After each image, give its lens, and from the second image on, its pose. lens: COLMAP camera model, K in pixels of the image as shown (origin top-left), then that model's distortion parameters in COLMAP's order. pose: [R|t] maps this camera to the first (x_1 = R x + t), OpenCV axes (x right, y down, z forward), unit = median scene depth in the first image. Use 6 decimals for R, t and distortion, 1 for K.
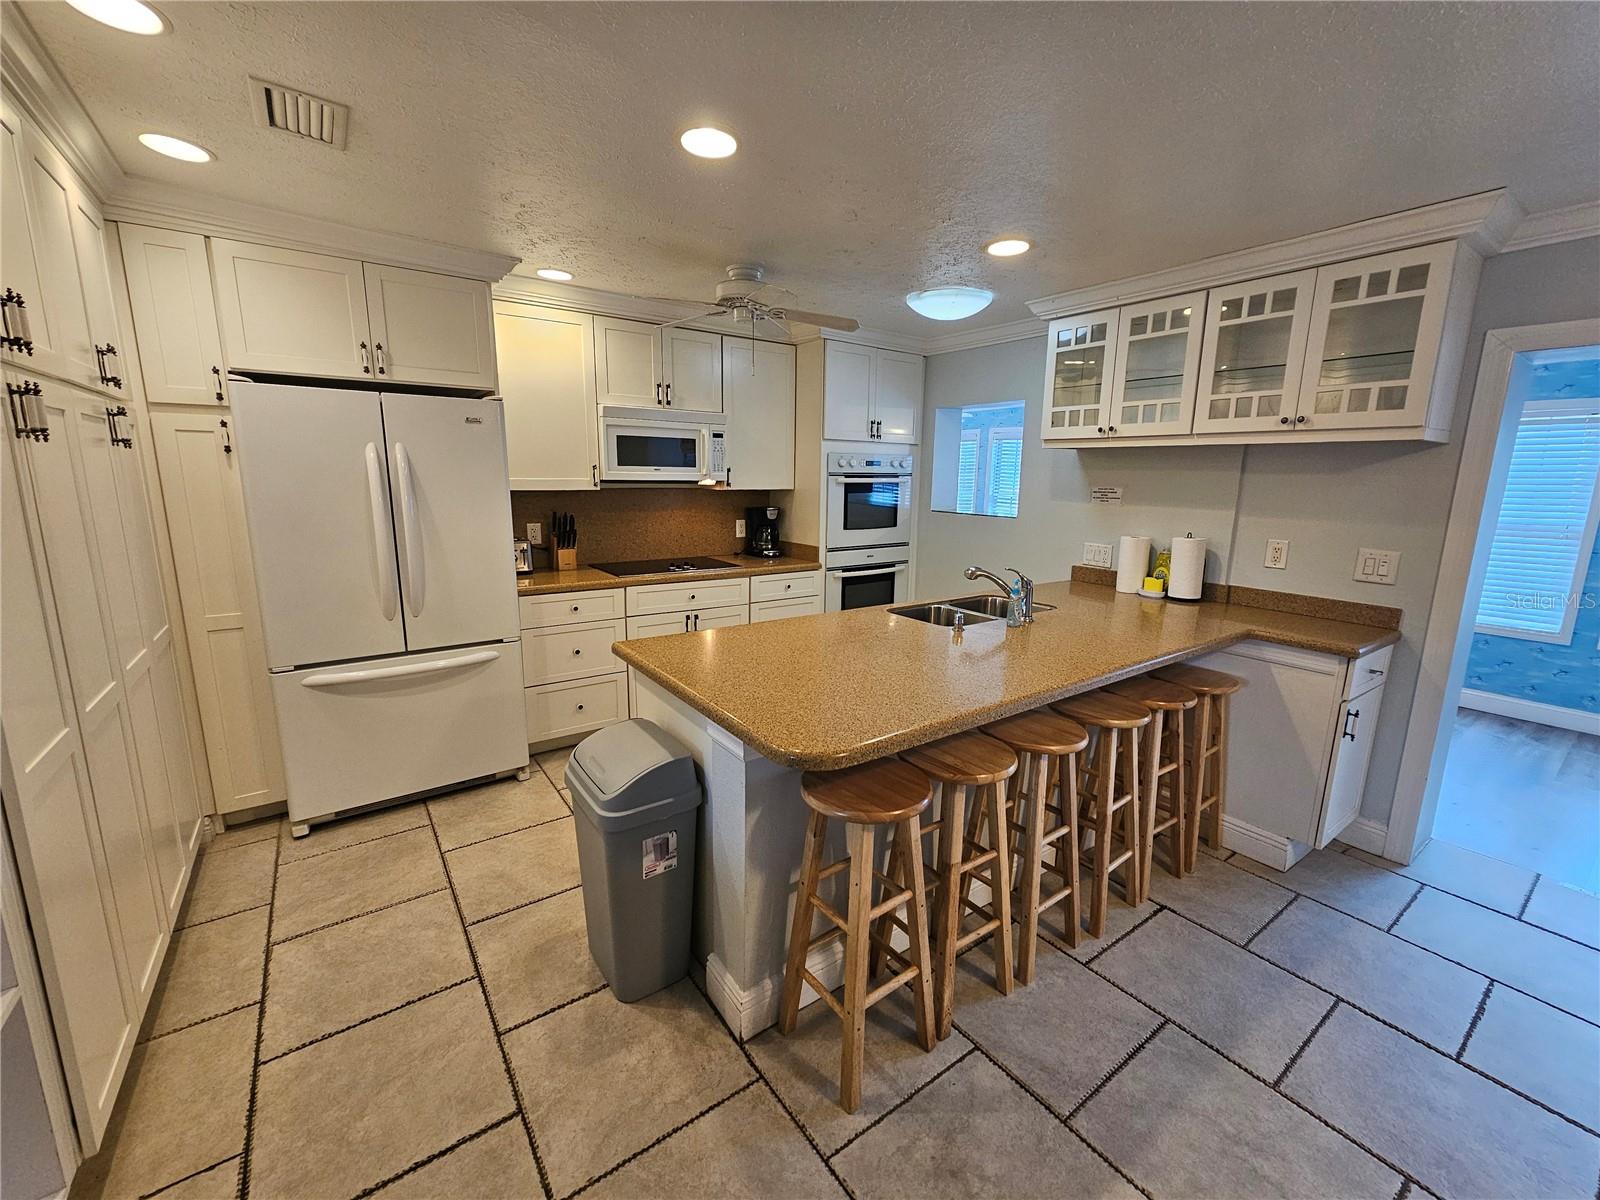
lens RADIAL K [[653.7, 0, 811.5], [0, 653.7, 595.2], [0, 0, 1]] dist [-0.000381, -0.000350]
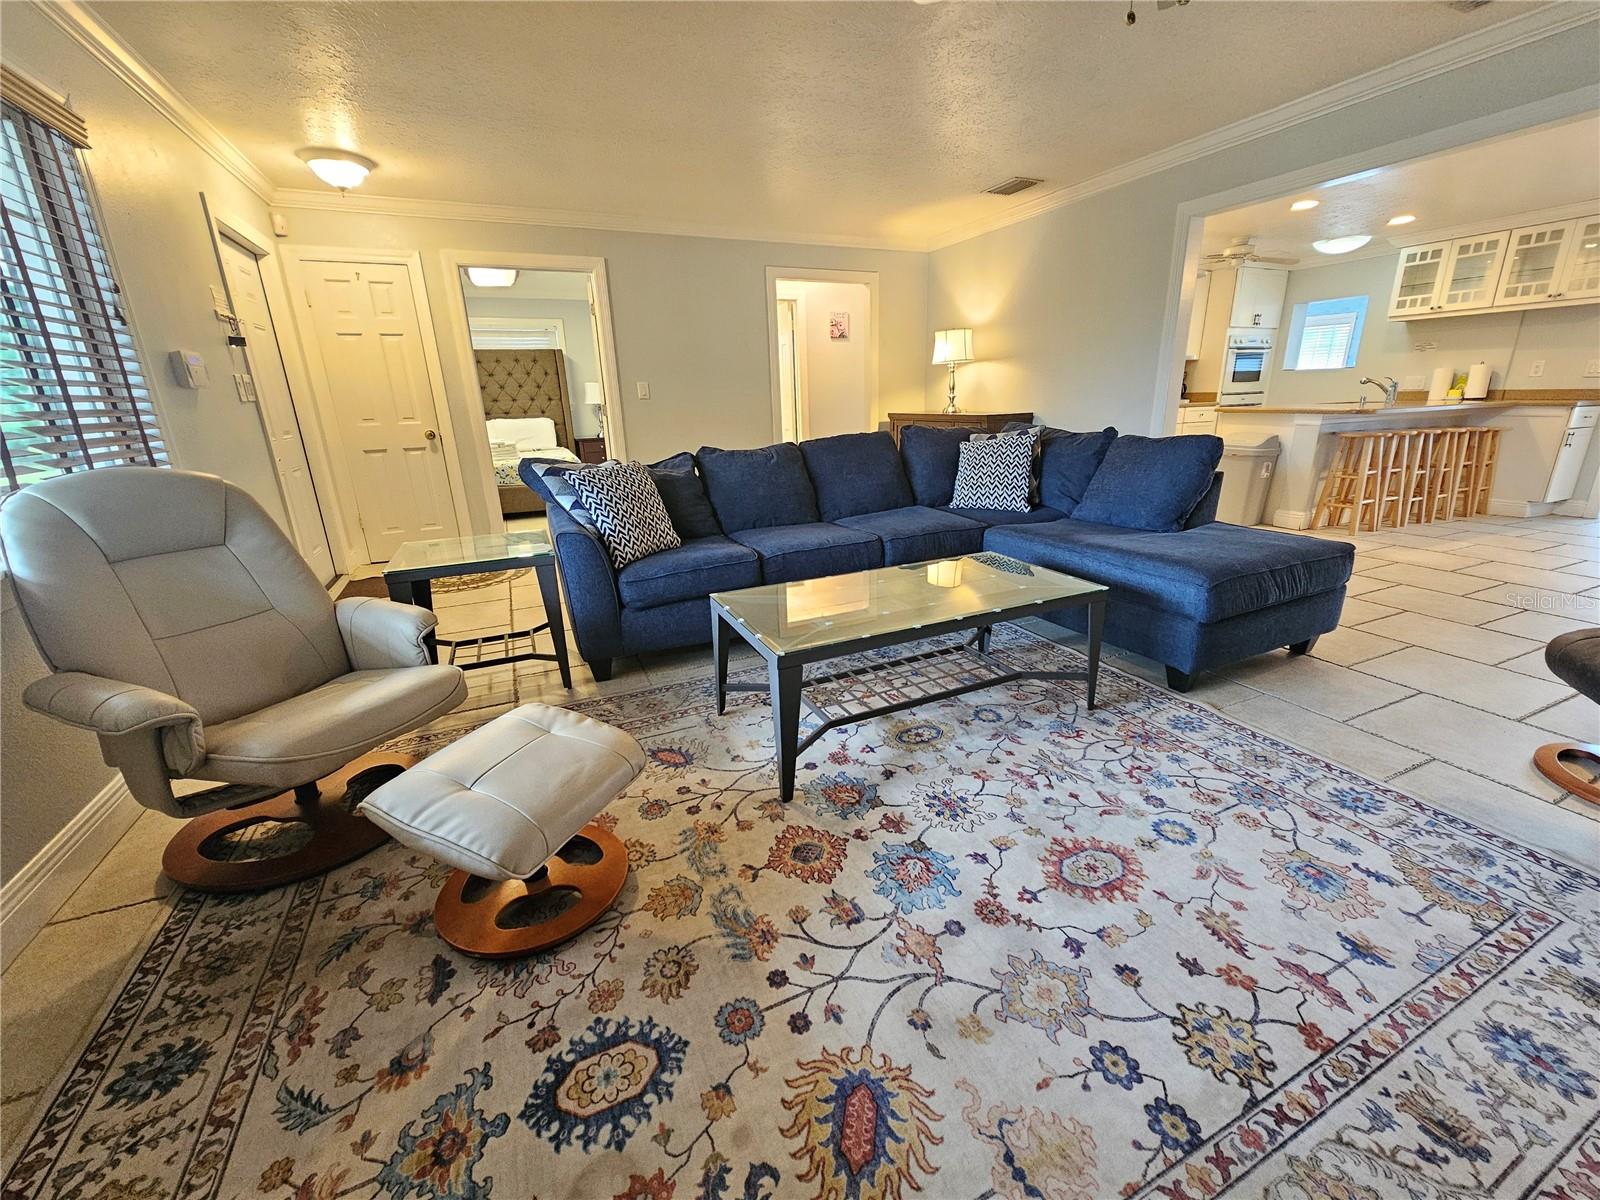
lens RADIAL K [[653.7, 0, 811.5], [0, 653.7, 595.2], [0, 0, 1]] dist [-0.000381, -0.000350]
pose [[0.979280, 0.019584, -0.201559, -0.952328], [0.003112, 0.993740, 0.111674, 0.367823], [0.202485, -0.109987, 0.973089, -1.338579]]
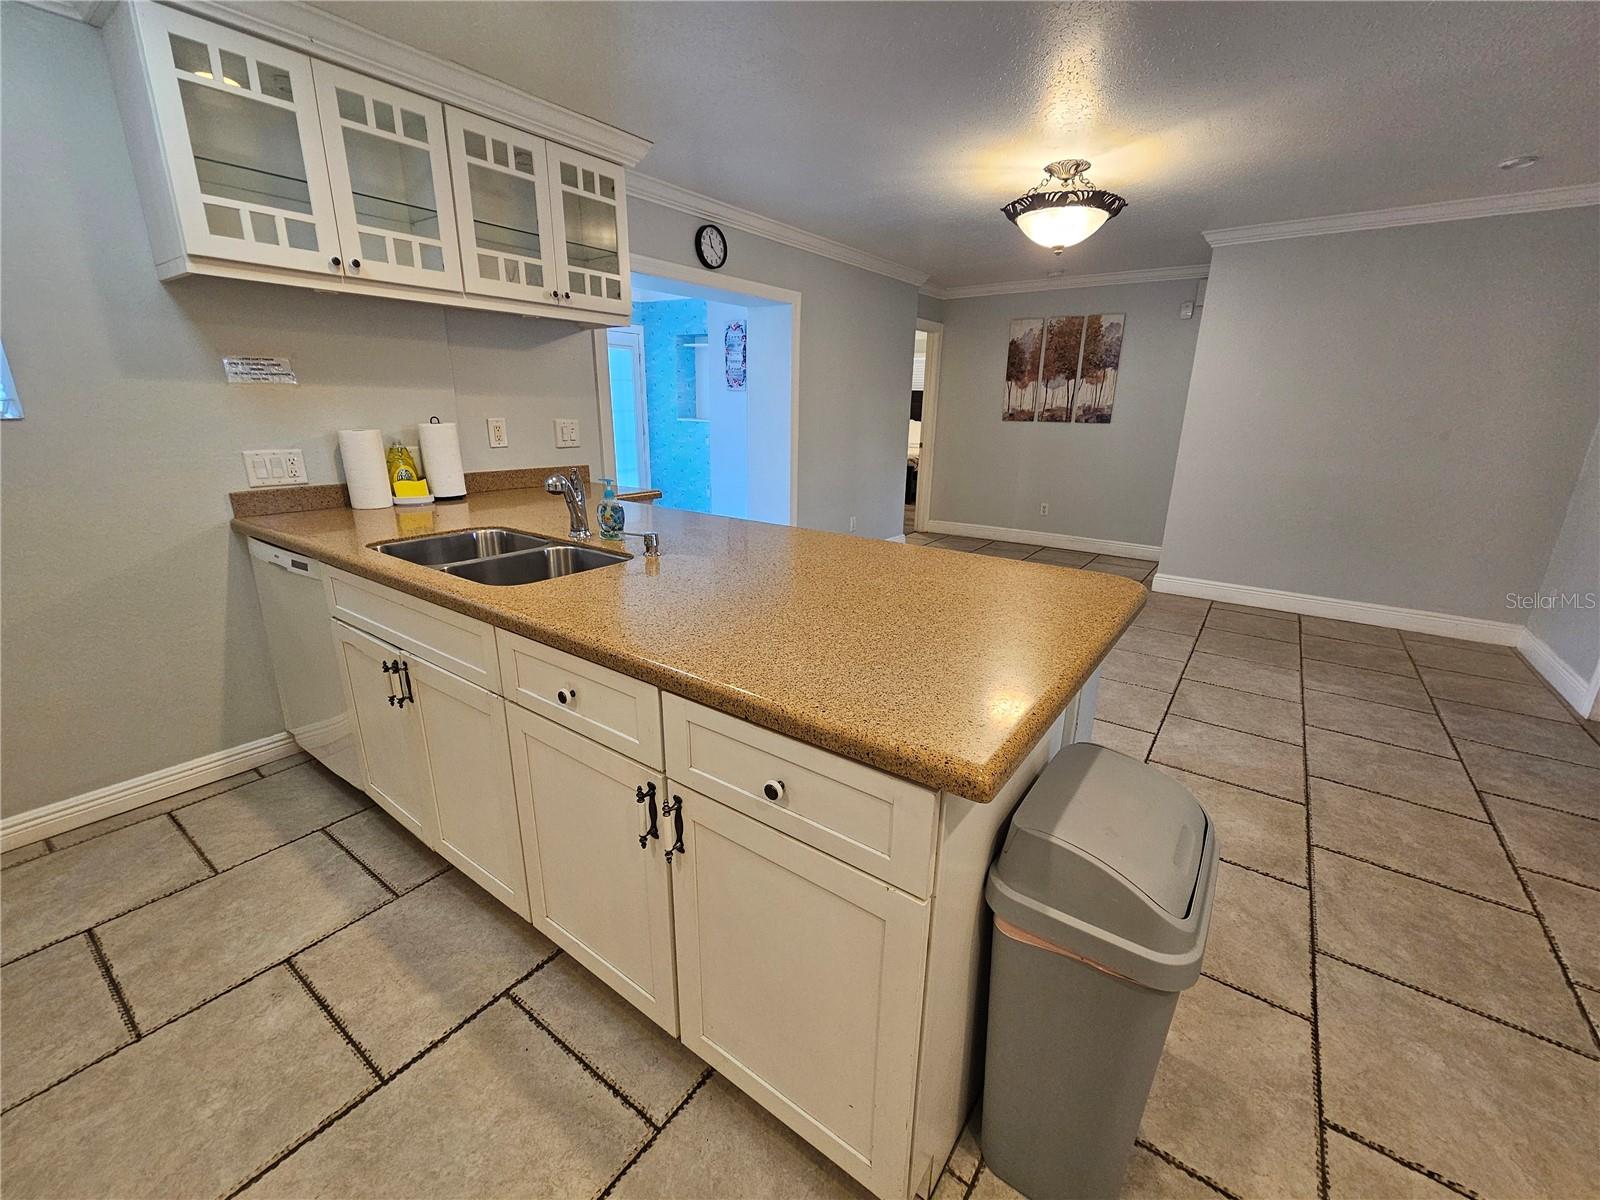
lens RADIAL K [[653.7, 0, 811.5], [0, 653.7, 595.2], [0, 0, 1]] dist [-0.000381, -0.000350]
pose [[-0.313682, -0.289454, 0.904334, -0.407407], [0.154796, 0.924073, 0.349466, -0.106144], [-0.936825, 0.249609, -0.245059, 0.840792]]
